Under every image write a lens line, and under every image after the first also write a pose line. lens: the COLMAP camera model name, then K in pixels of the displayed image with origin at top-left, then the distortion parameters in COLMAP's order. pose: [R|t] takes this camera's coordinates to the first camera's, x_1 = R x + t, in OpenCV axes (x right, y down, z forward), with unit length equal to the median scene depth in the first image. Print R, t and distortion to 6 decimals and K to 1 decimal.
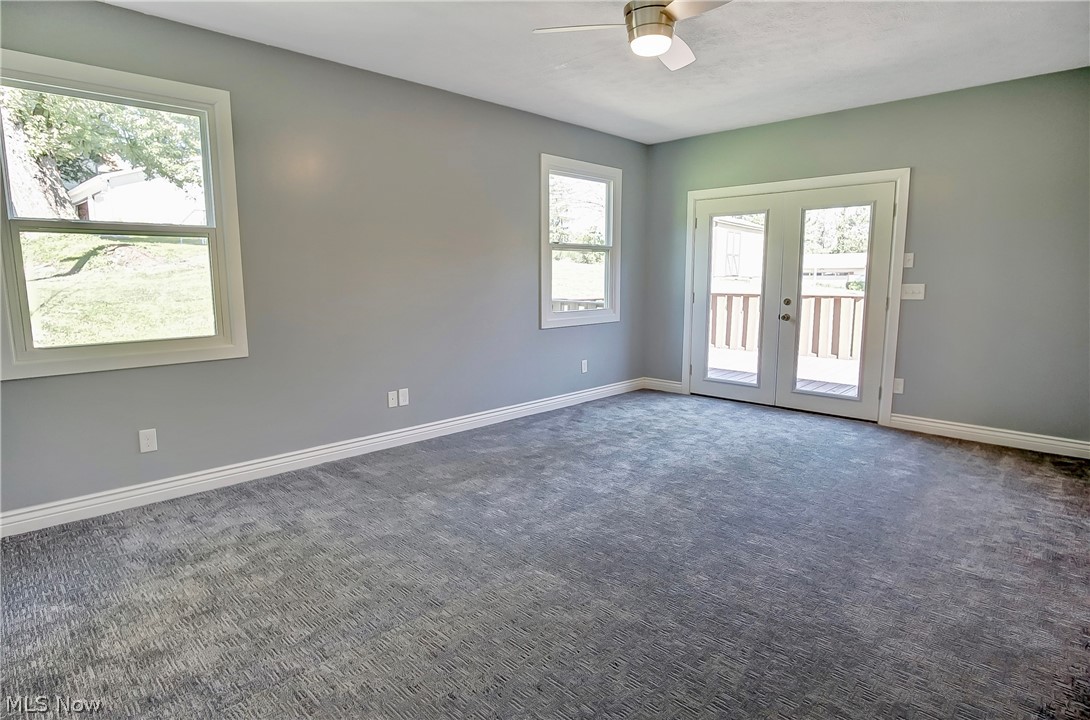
lens RADIAL K [[579.9, 0, 550.6], [0, 579.9, 361.2], [0, 0, 1]] dist [-0.029129, 0.004220]
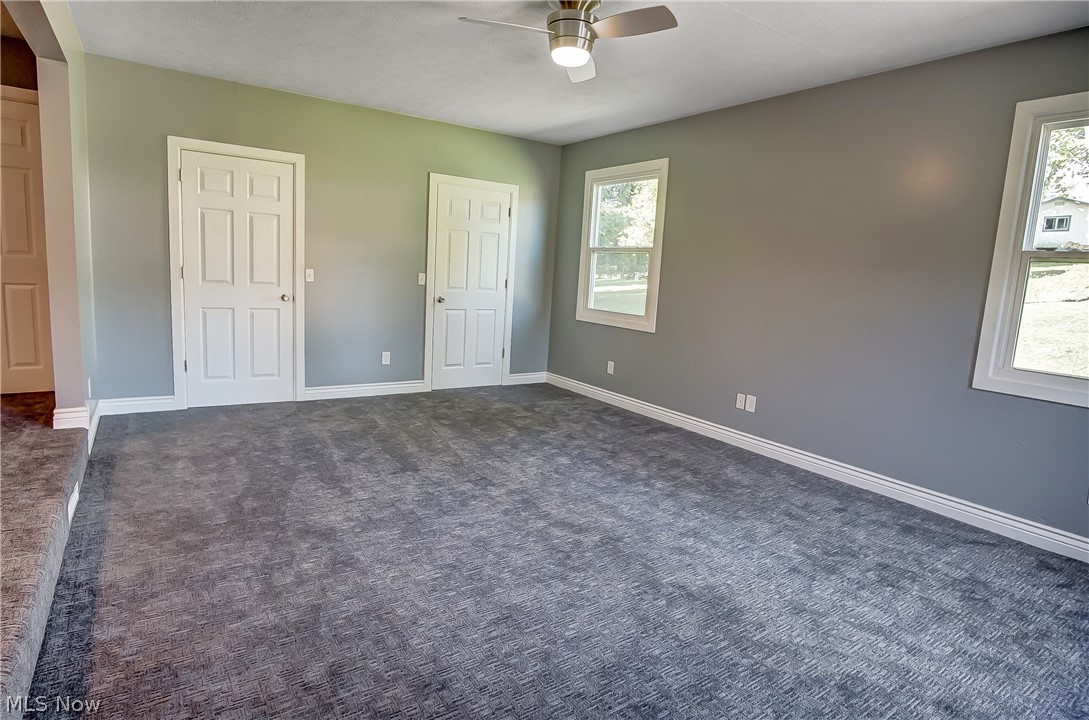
lens RADIAL K [[579.3, 0, 545.4], [0, 579.3, 357.6], [0, 0, 1]] dist [-0.029129, 0.004220]
pose [[-0.183869, 0.137909, -0.973228, 0.686980], [-0.204918, 0.962977, 0.175171, -0.104364], [0.961354, 0.231640, -0.148802, 0.670131]]
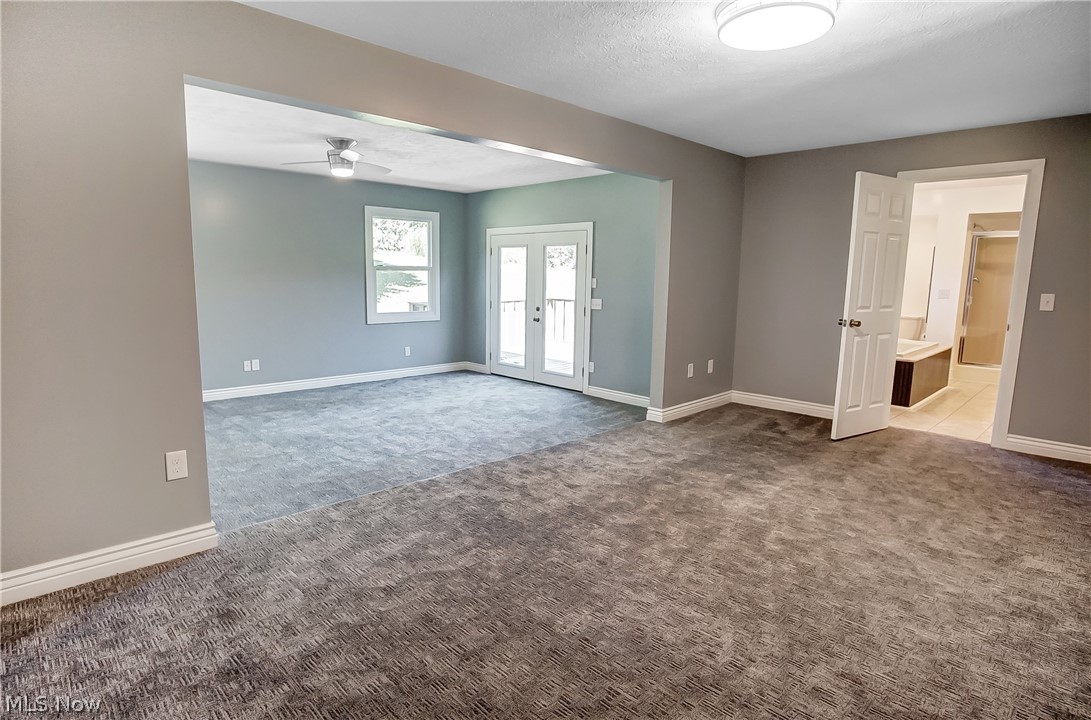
lens RADIAL K [[580.4, 0, 542.7], [0, 580.4, 358.6], [0, 0, 1]] dist [-0.029129, 0.004220]
pose [[0.999597, 0.023373, -0.016130, 0.470349], [-0.023445, 0.999716, -0.004311, 0.028522], [0.016025, 0.004687, 0.999861, -0.471162]]
